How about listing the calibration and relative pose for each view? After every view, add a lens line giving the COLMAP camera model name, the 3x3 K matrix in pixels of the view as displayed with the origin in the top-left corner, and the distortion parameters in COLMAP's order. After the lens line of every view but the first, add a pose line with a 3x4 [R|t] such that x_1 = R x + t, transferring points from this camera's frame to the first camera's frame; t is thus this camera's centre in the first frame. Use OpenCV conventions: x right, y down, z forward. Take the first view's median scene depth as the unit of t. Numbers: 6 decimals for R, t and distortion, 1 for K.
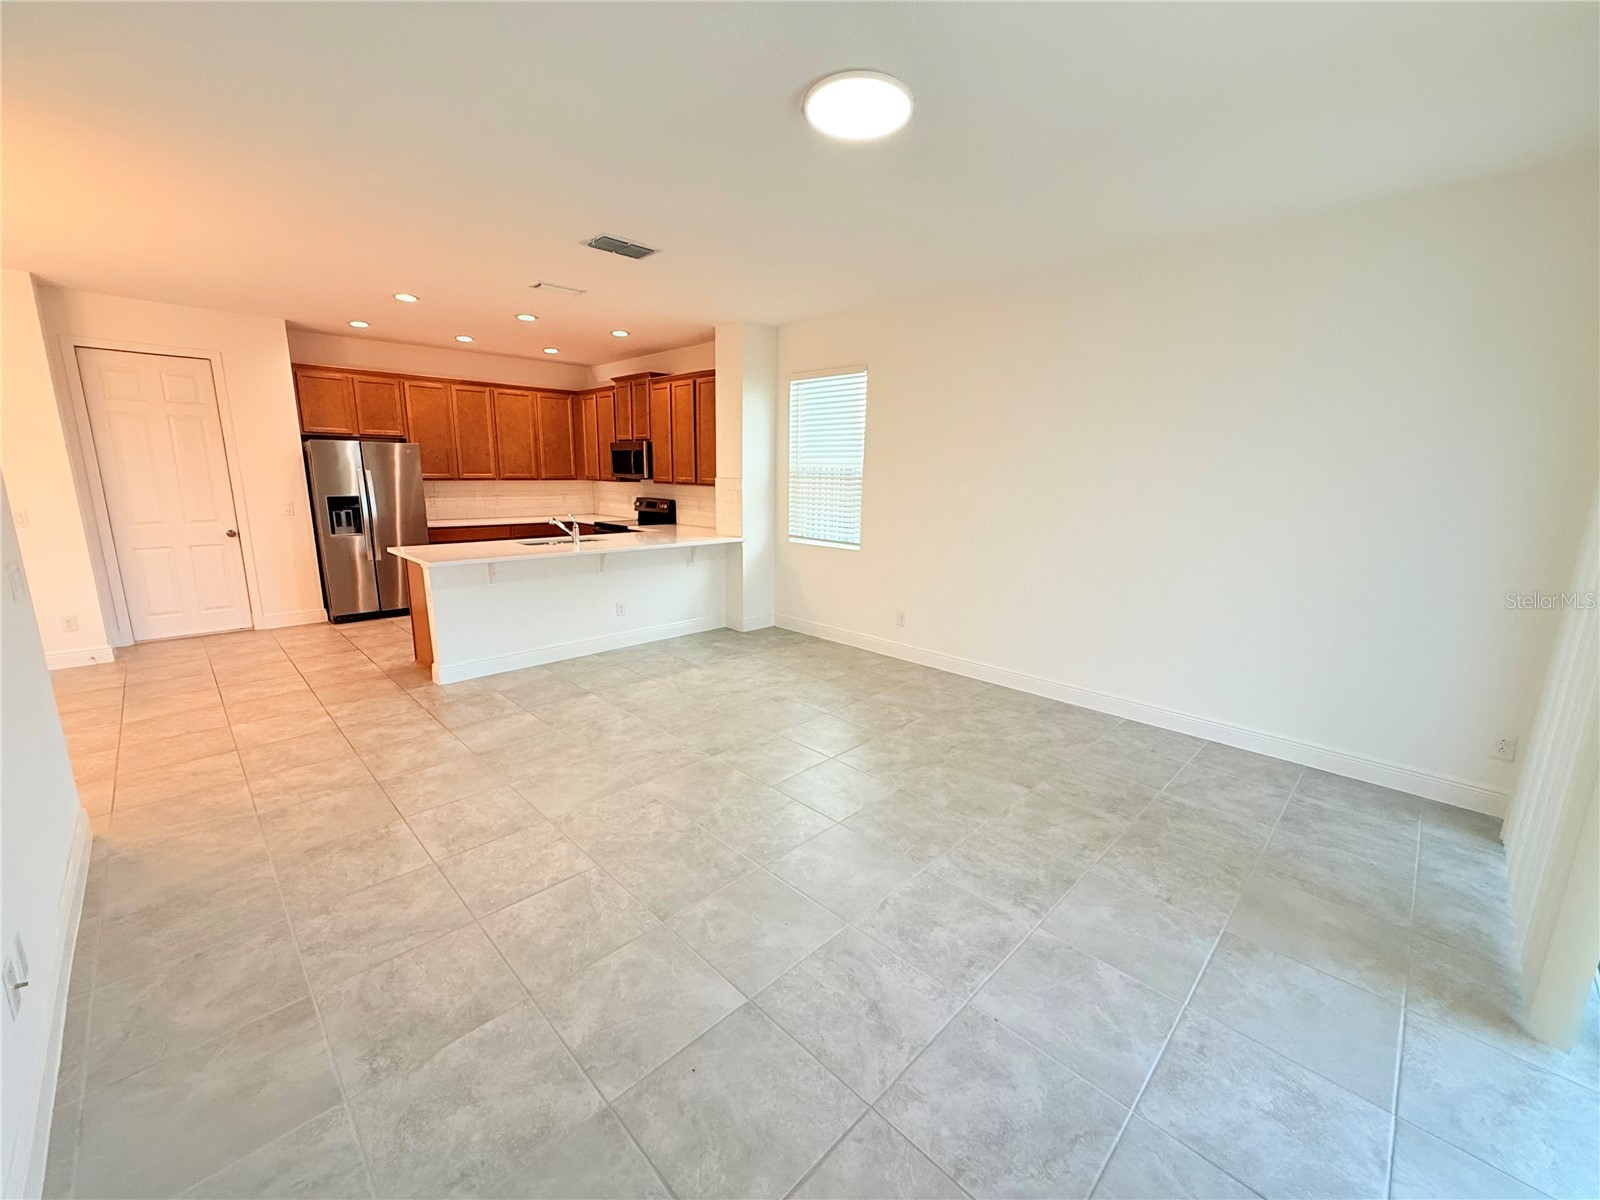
lens RADIAL K [[636.0, 0, 798.0], [0, 636.0, 604.0], [0, 0, 1]] dist [0.000066, 0.000612]
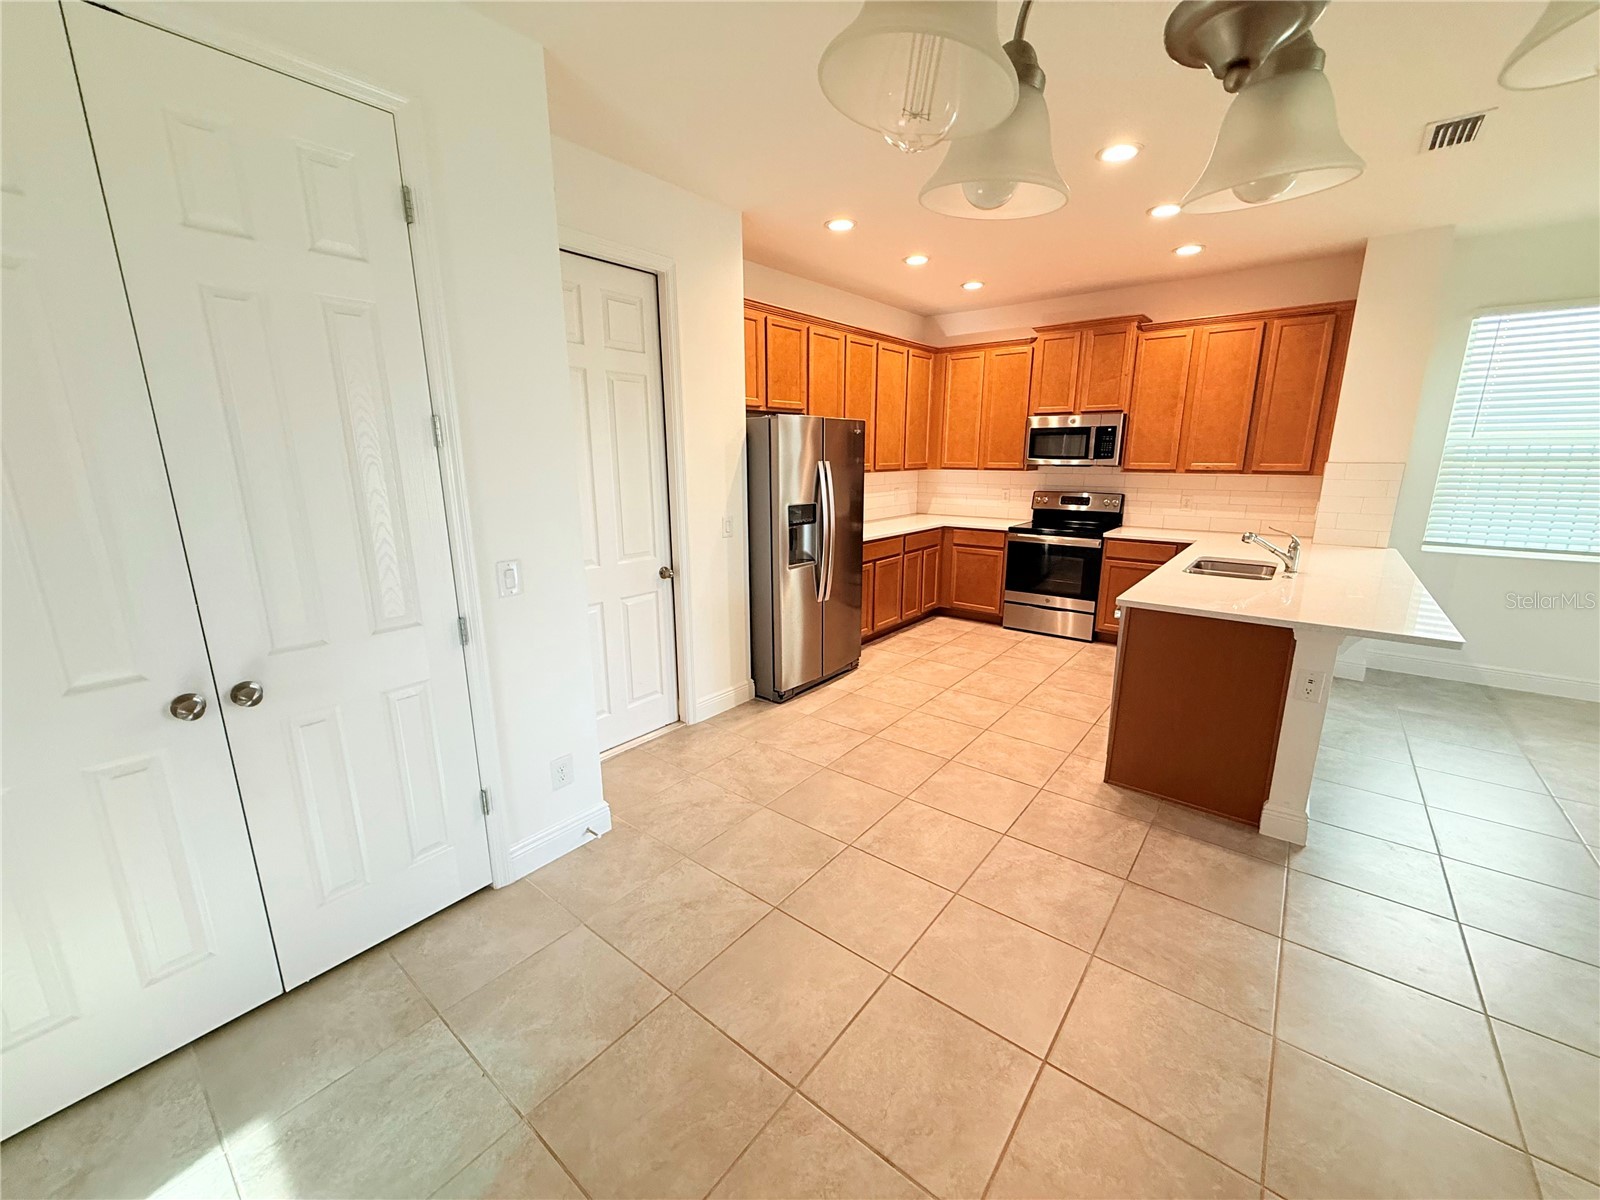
lens RADIAL K [[636.0, 0, 794.9], [0, 636.0, 598.8], [0, 0, 1]] dist [0.000066, 0.000612]
pose [[0.993787, -0.042094, 0.103036, -0.975048], [0.040175, 0.998980, 0.020634, -0.109190], [-0.103799, -0.016366, 0.994464, 0.458309]]
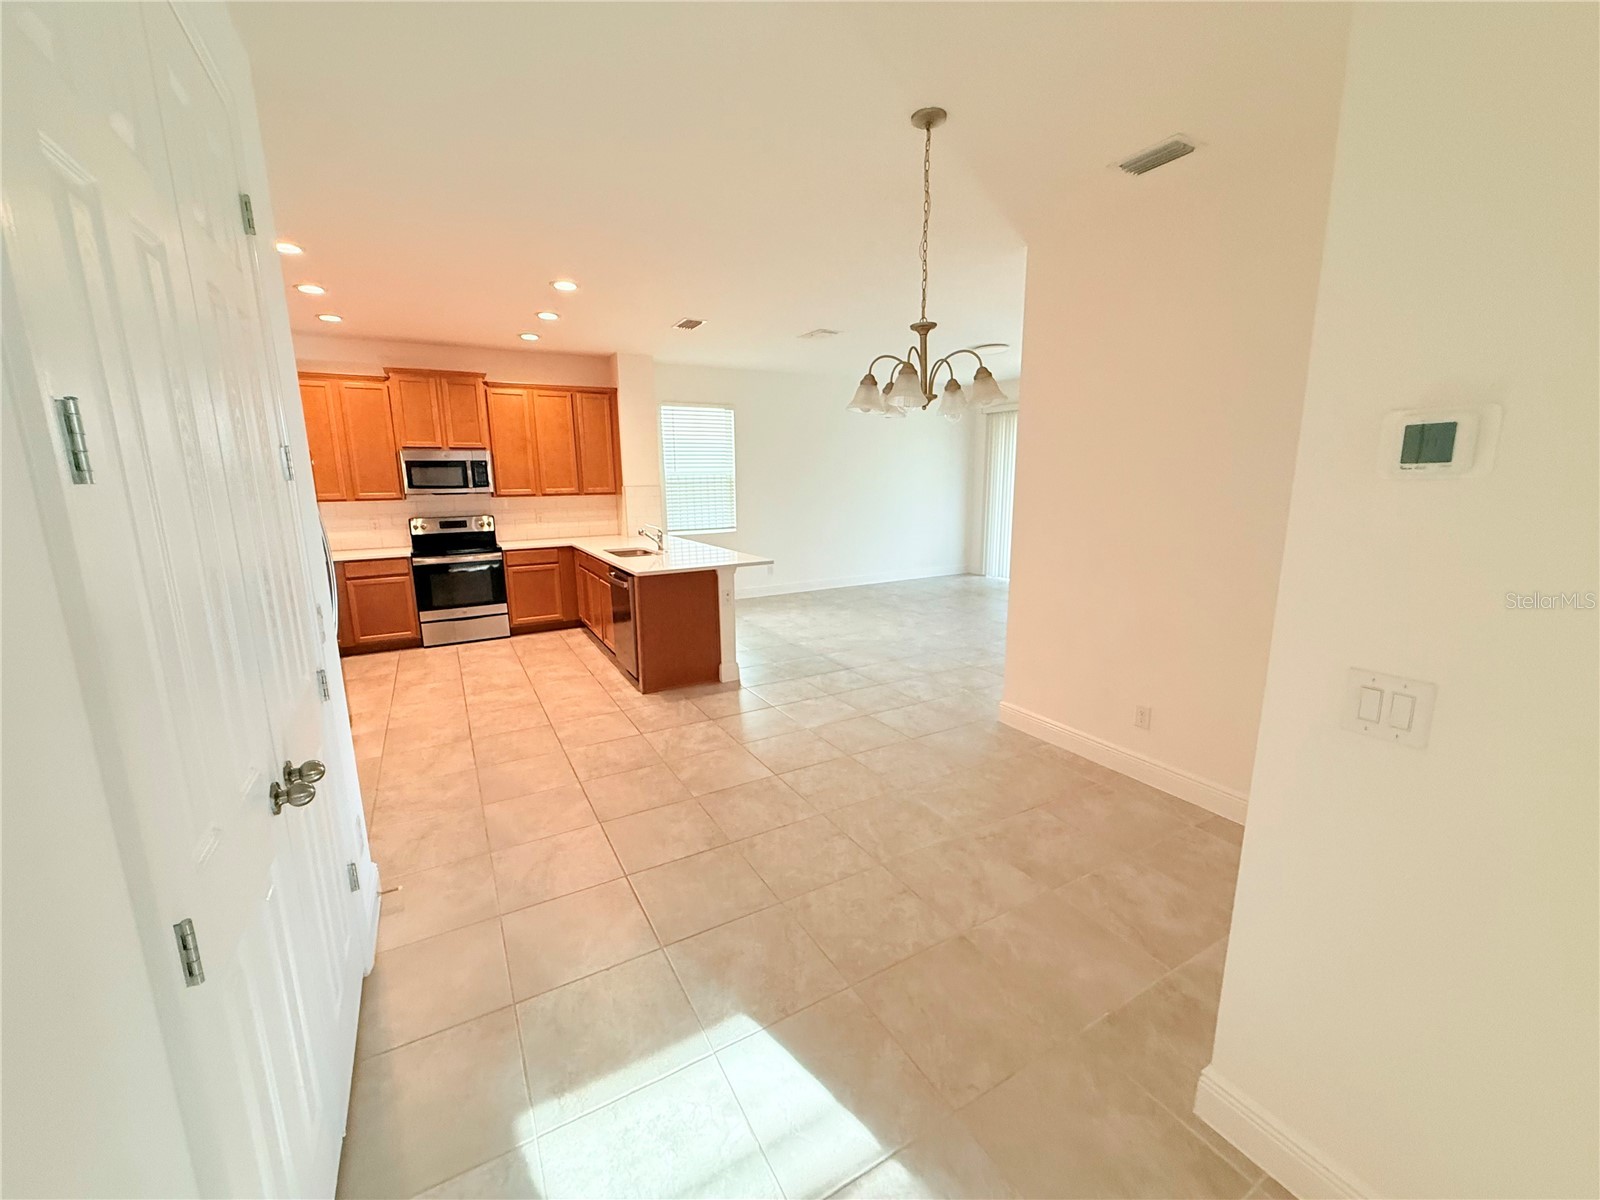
lens RADIAL K [[636.0, 0, 797.7], [0, 636.0, 600.8], [0, 0, 1]] dist [0.000066, 0.000612]
pose [[0.264687, -0.205186, 0.942252, -1.420690], [0.215584, 0.964962, 0.149572, -0.132645], [-0.939928, 0.163544, 0.299648, 0.515750]]
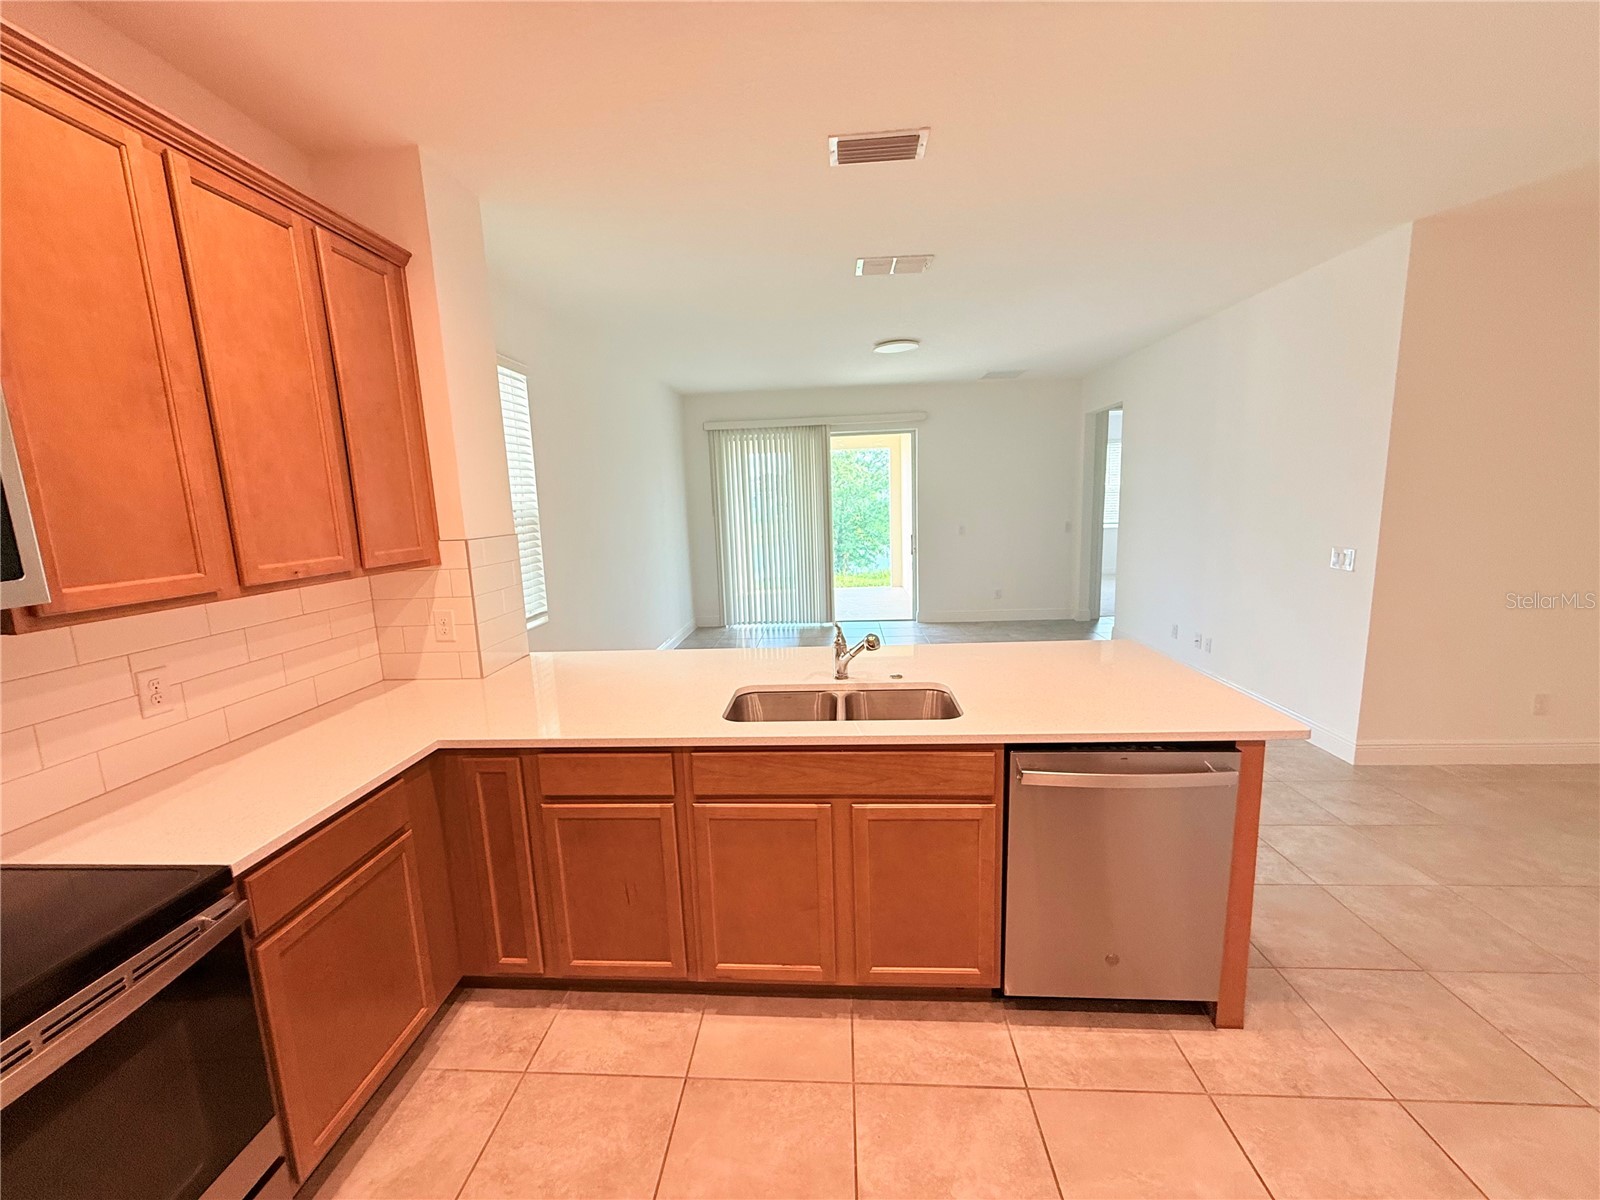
lens RADIAL K [[636.0, 0, 789.2], [0, 636.0, 601.9], [0, 0, 1]] dist [0.000066, 0.000612]
pose [[-0.658501, -0.111680, 0.744247, -0.697531], [0.181946, 0.935967, 0.301433, -0.304729], [-0.730255, 0.333907, -0.596015, 1.371456]]
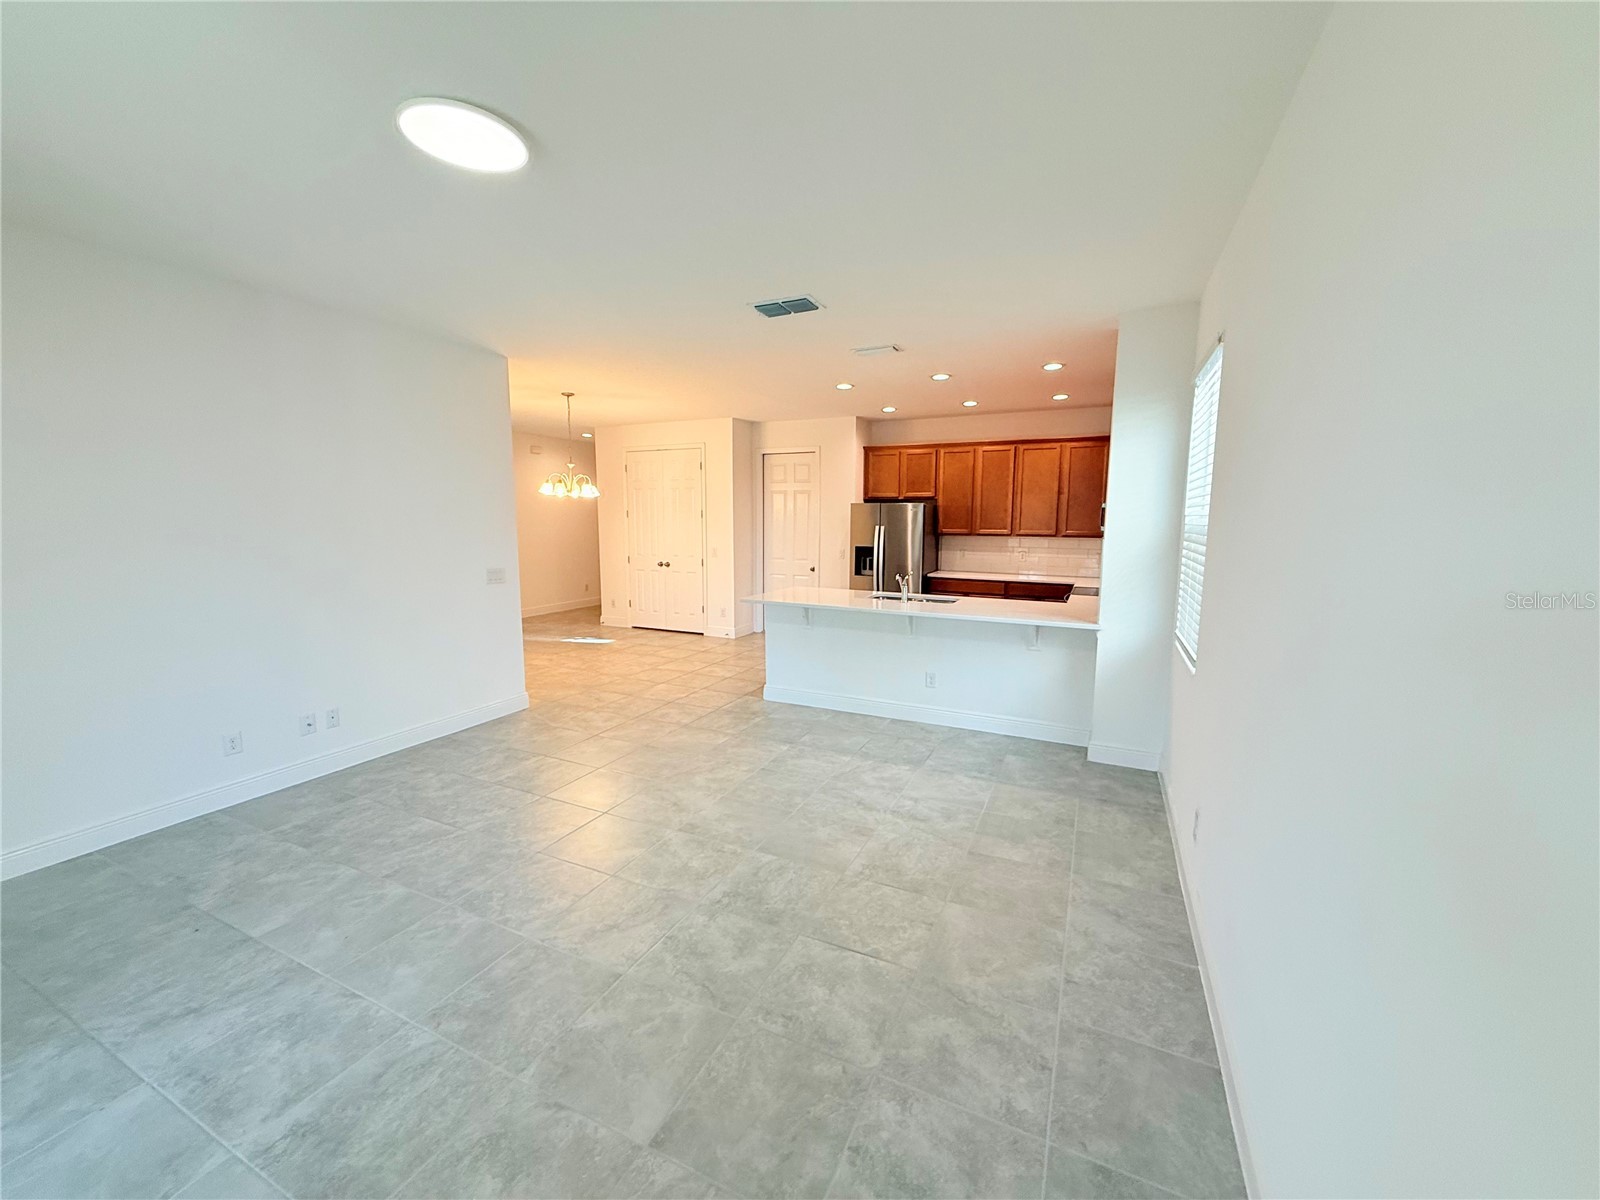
lens RADIAL K [[636.0, 0, 796.3], [0, 636.0, 604.0], [0, 0, 1]] dist [0.000066, 0.000612]
pose [[0.335338, 0.116228, -0.934901, 0.535797], [-0.196017, 0.979251, 0.051433, -0.117989], [0.921480, 0.166009, 0.351163, 0.553782]]
